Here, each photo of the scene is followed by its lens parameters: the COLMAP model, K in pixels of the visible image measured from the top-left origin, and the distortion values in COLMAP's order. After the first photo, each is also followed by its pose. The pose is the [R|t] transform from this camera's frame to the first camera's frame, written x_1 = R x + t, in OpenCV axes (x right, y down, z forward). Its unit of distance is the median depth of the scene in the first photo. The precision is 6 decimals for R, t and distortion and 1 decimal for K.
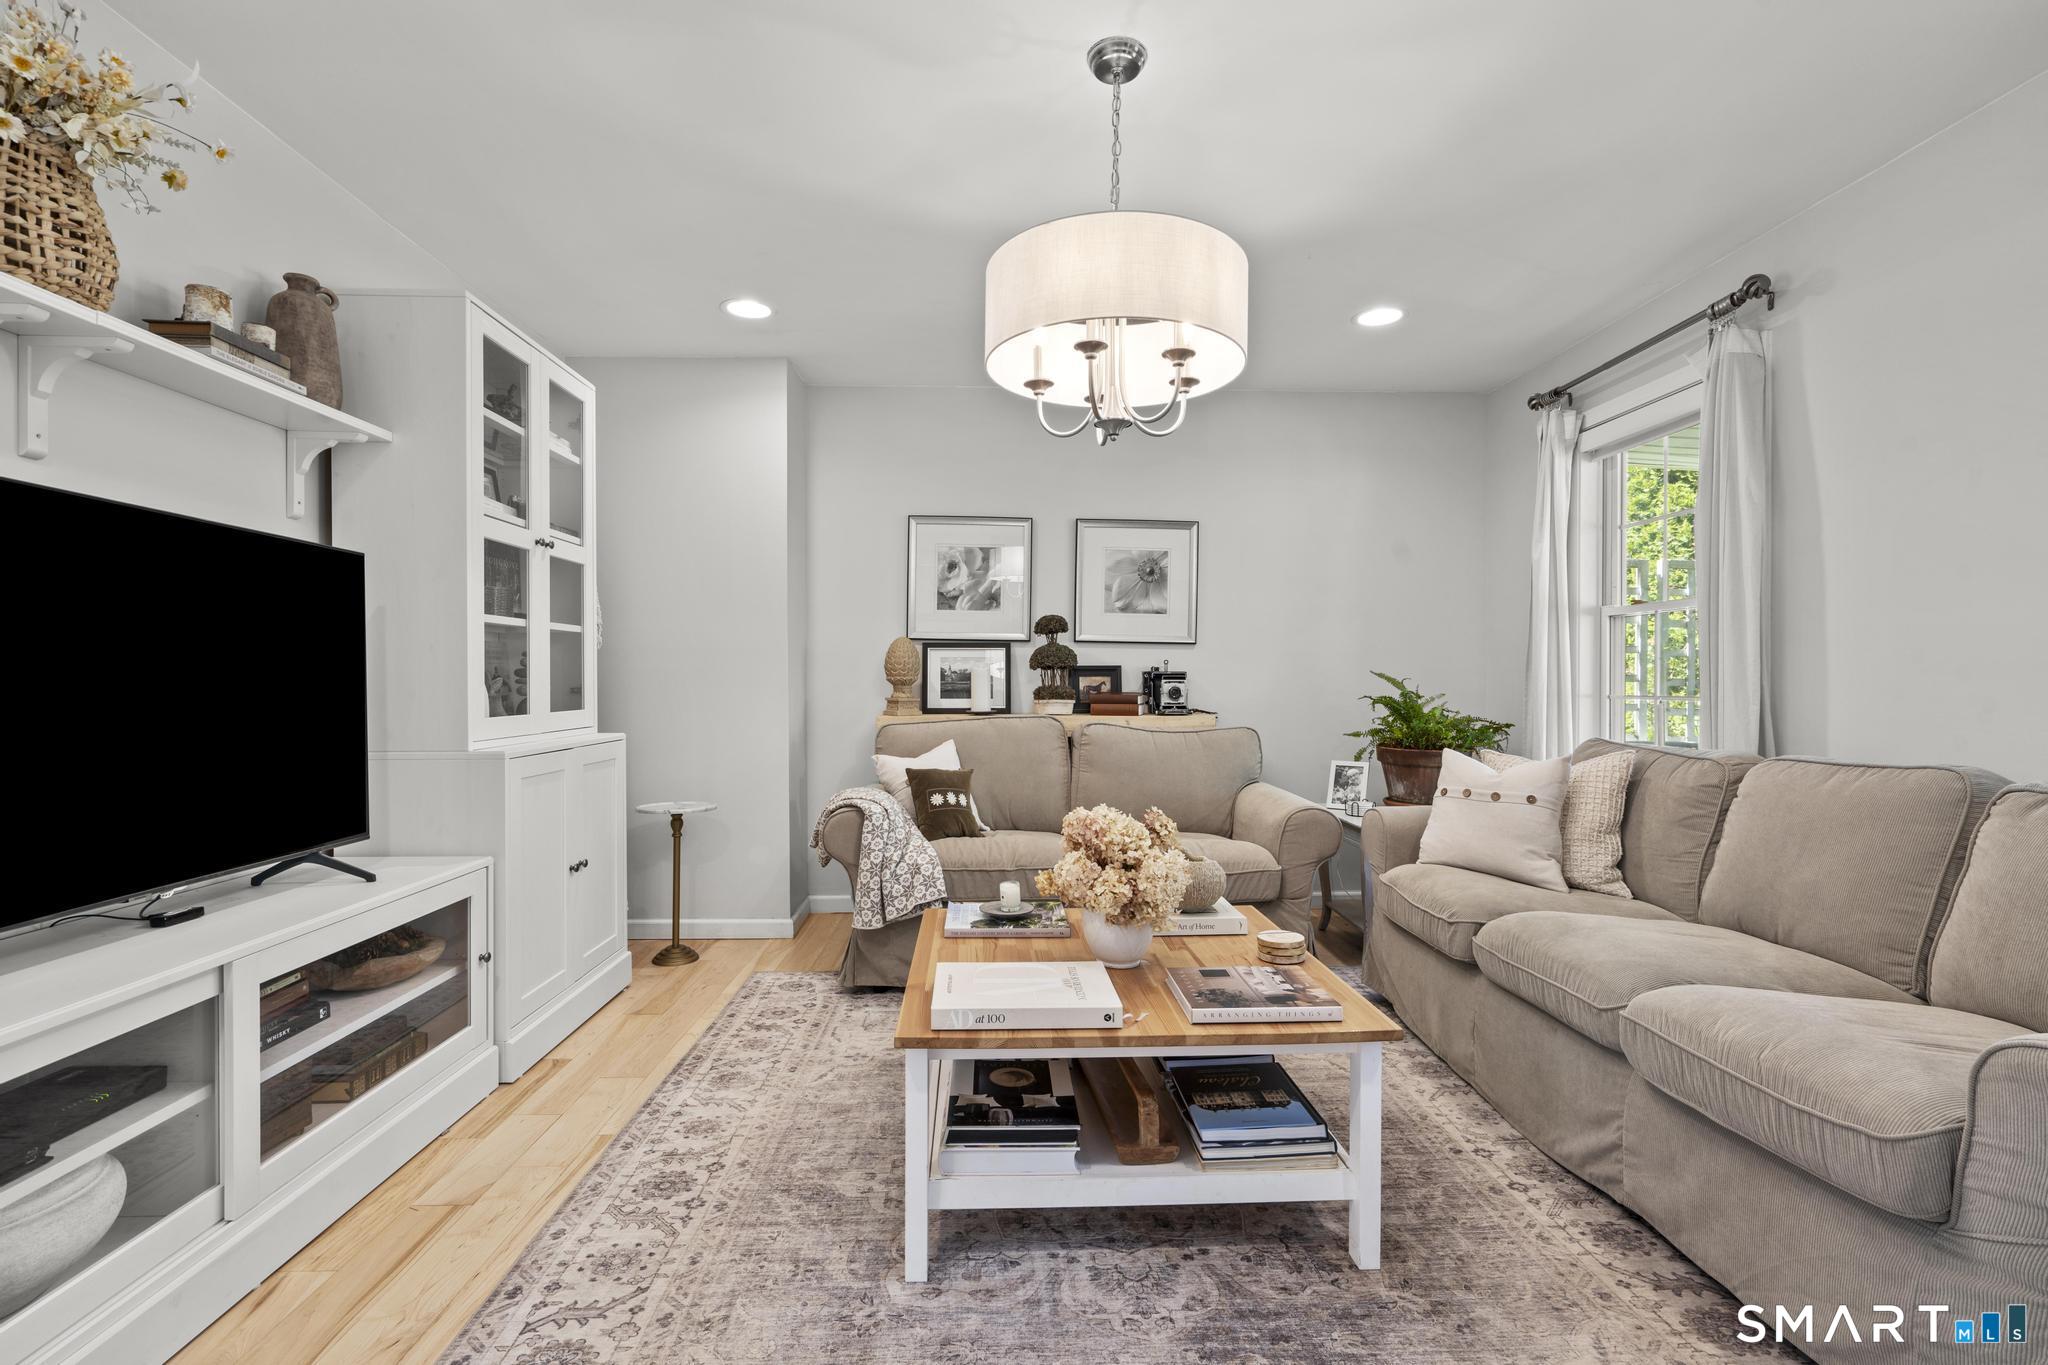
lens RADIAL K [[918.2, 0, 1018.5], [0, 918.2, 685.6], [0, 0, 1]] dist [-0.003949, 0.001617]
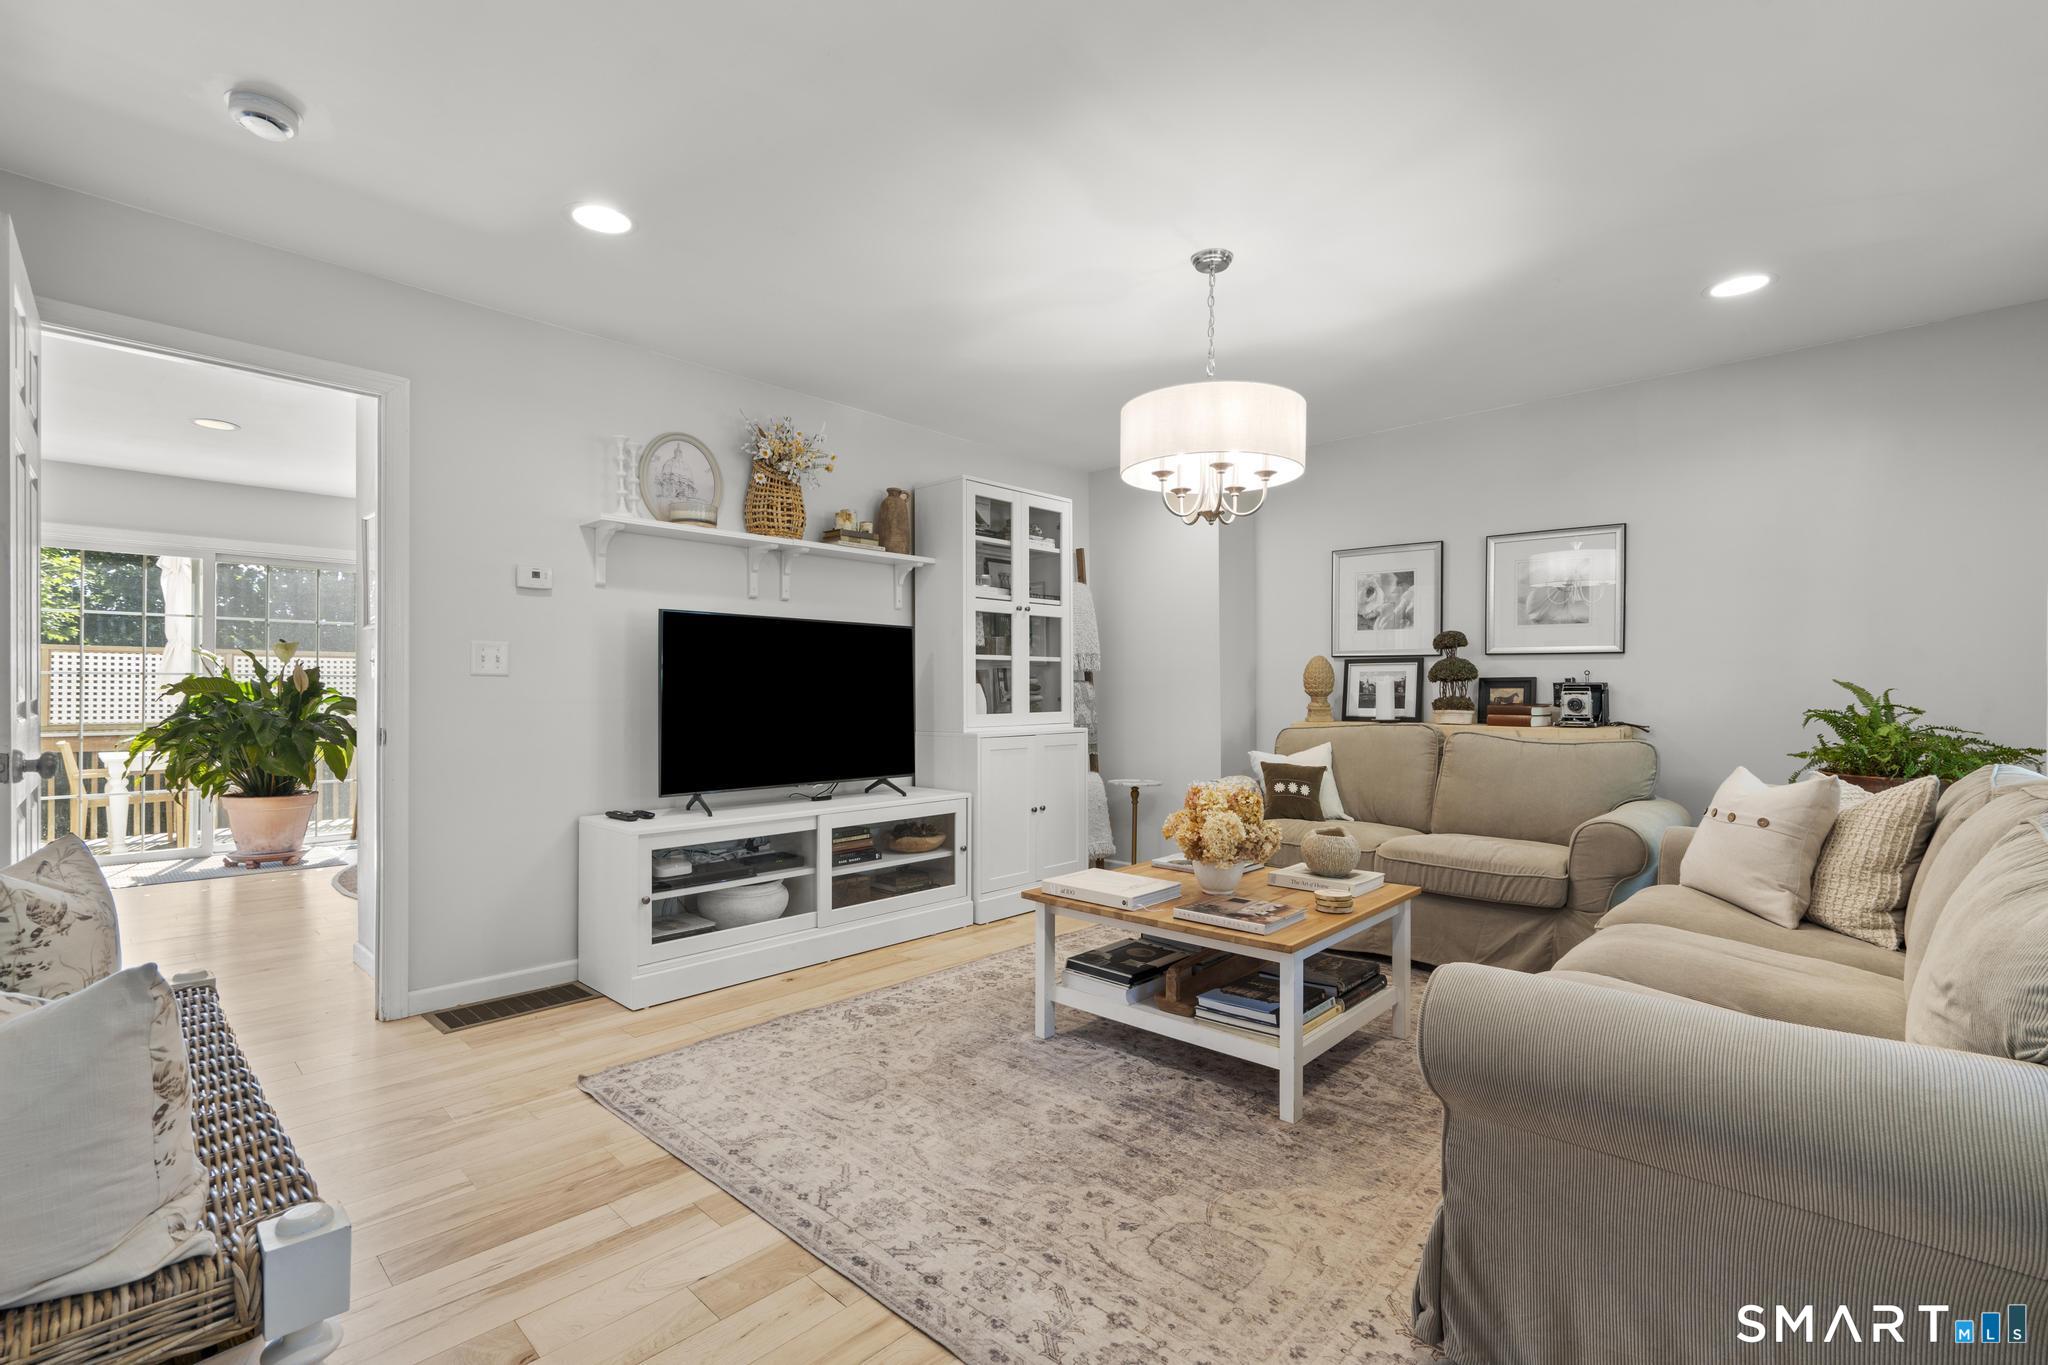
lens RADIAL K [[918.2, 0, 1021.0], [0, 918.2, 684.6], [0, 0, 1]] dist [-0.003949, 0.001617]
pose [[0.703670, -0.007249, -0.710490, 0.763802], [-0.001976, 0.999924, -0.012158, -0.000513], [0.710524, 0.009959, 0.703602, -0.180427]]
